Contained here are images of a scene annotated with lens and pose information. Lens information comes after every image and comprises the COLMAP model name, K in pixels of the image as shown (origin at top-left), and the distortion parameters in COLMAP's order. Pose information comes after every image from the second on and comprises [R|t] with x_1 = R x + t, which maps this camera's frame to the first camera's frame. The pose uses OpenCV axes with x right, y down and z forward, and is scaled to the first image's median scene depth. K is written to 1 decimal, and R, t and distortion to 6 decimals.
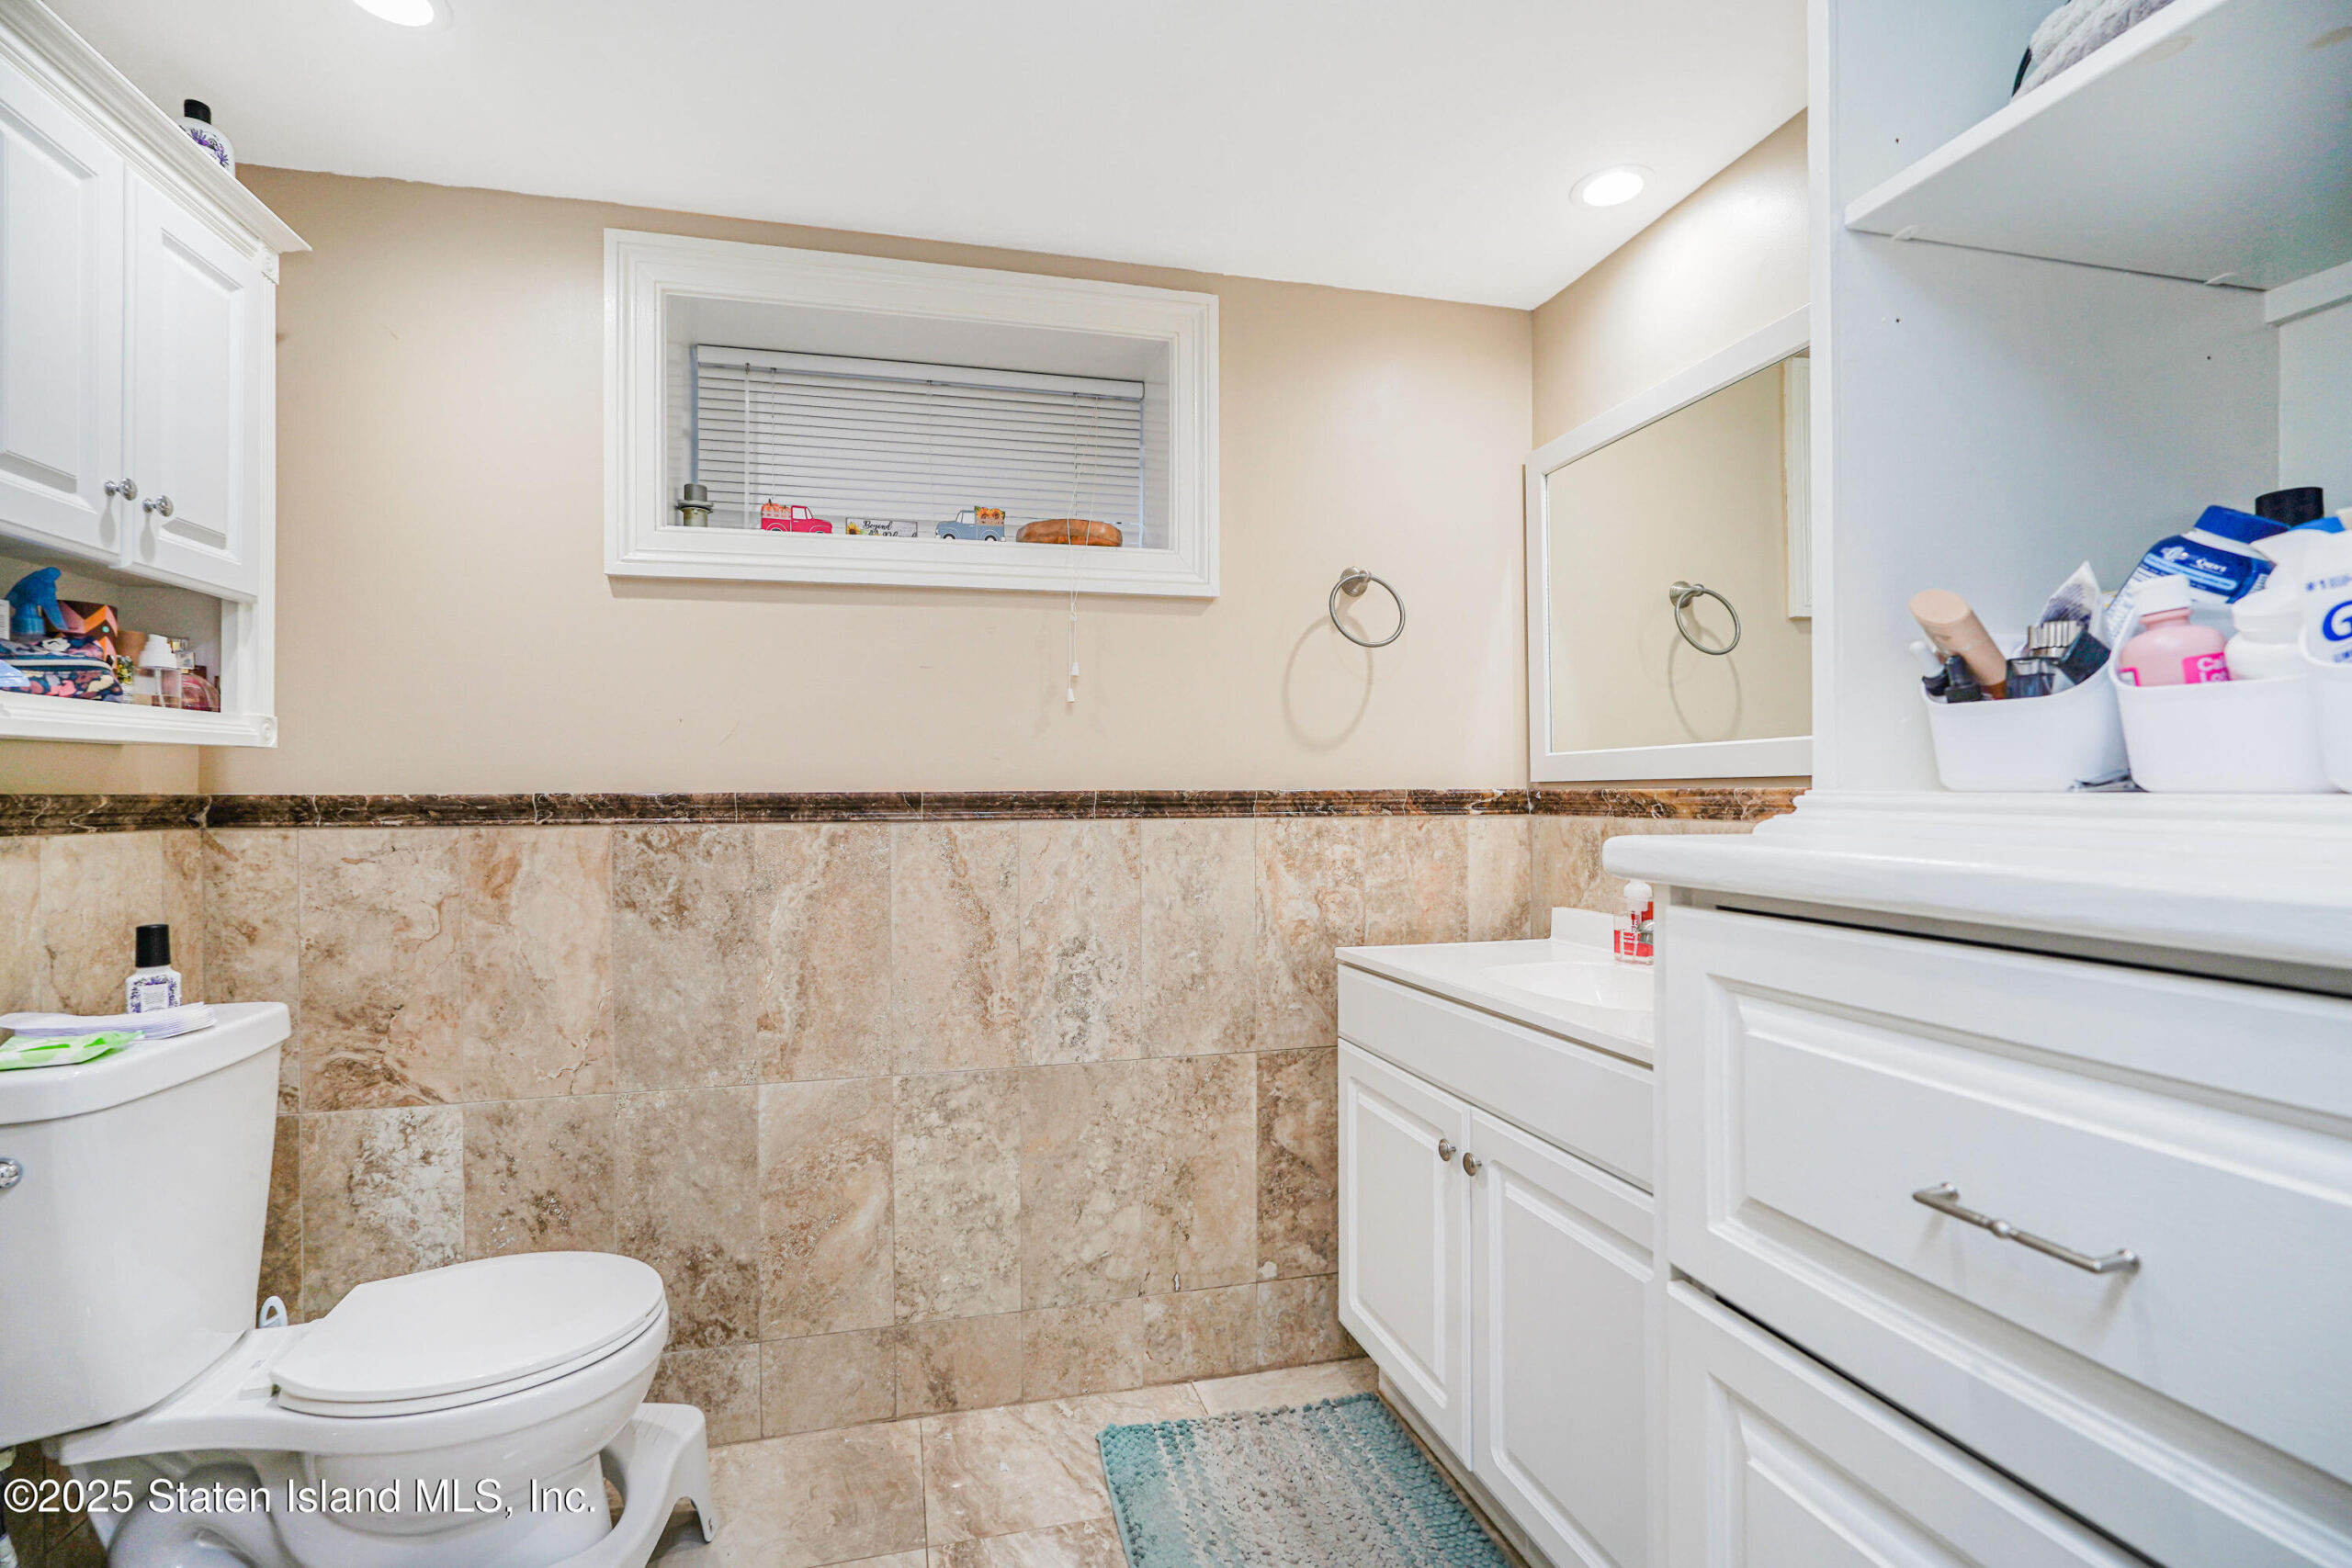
lens RADIAL K [[1042.7, 0, 1168.5], [0, 1042.7, 787.2], [0, 0, 1]] dist [-0.014709, 0.005972]
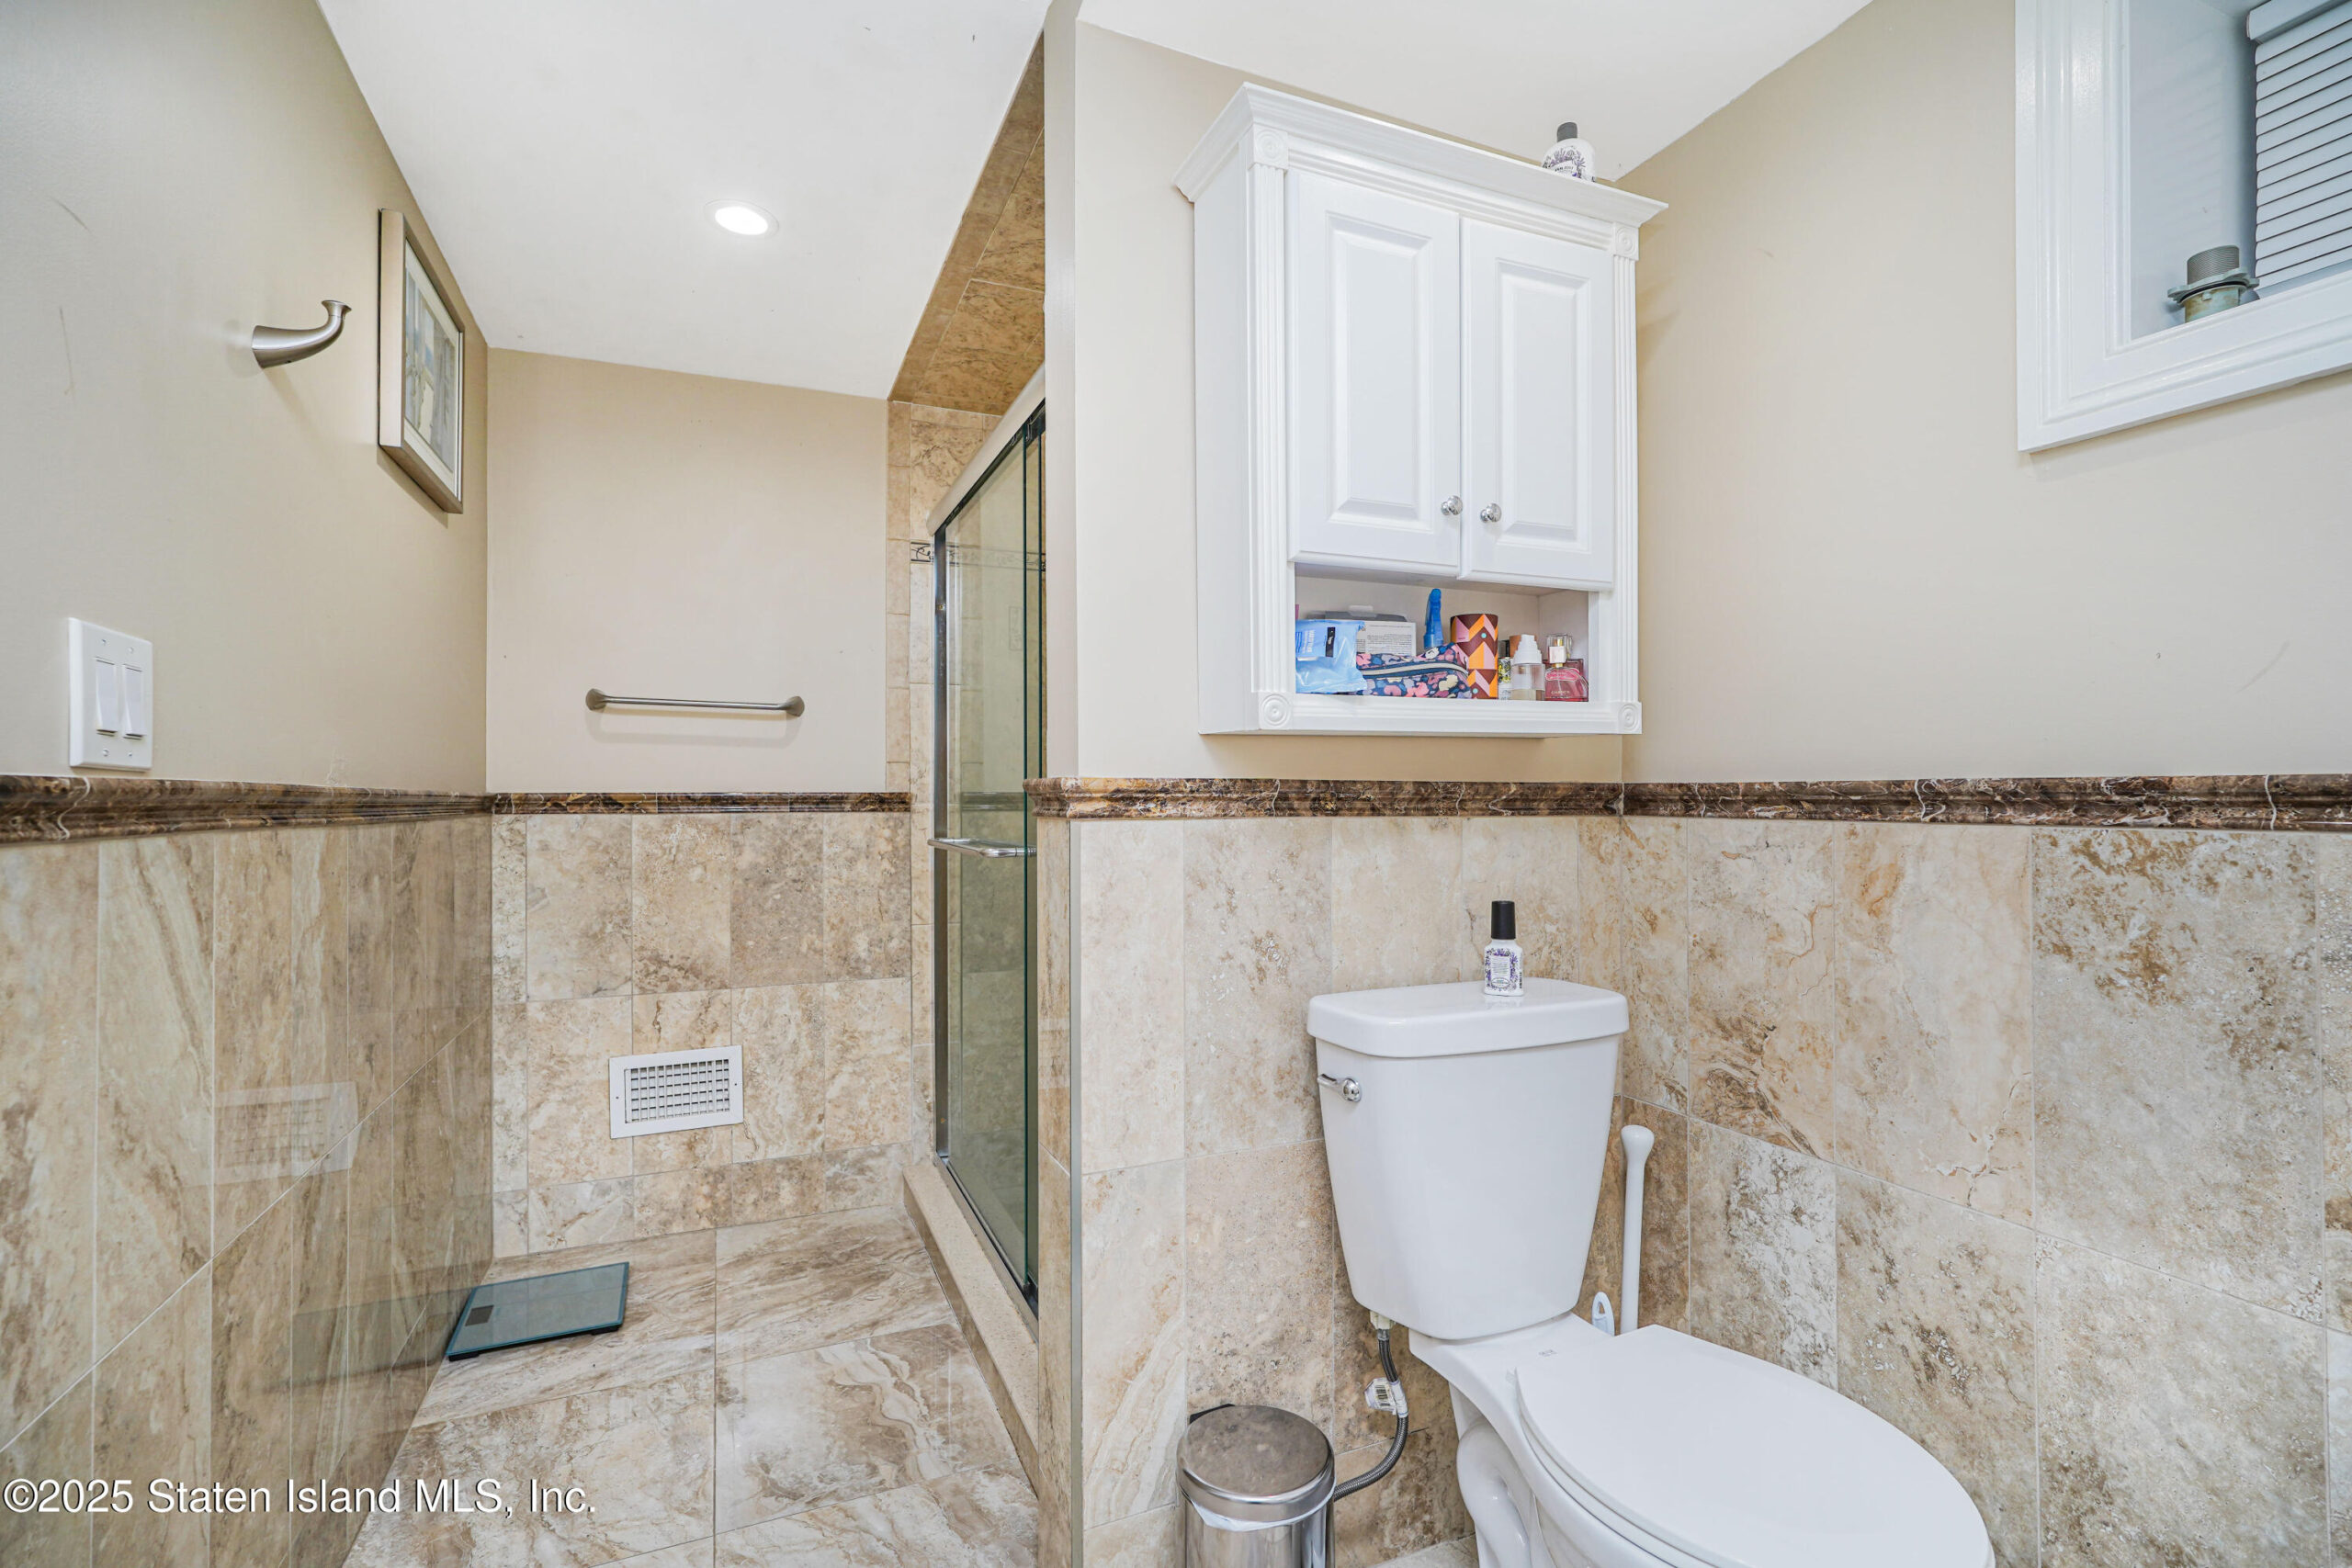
lens RADIAL K [[1042.7, 0, 1174.2], [0, 1042.7, 791.5], [0, 0, 1]] dist [-0.014709, 0.005972]
pose [[0.150032, -0.000129, -0.988681, 0.037445], [0.005234, 0.999986, 0.000664, 0.011777], [0.988667, -0.005274, 0.150030, 0.374265]]
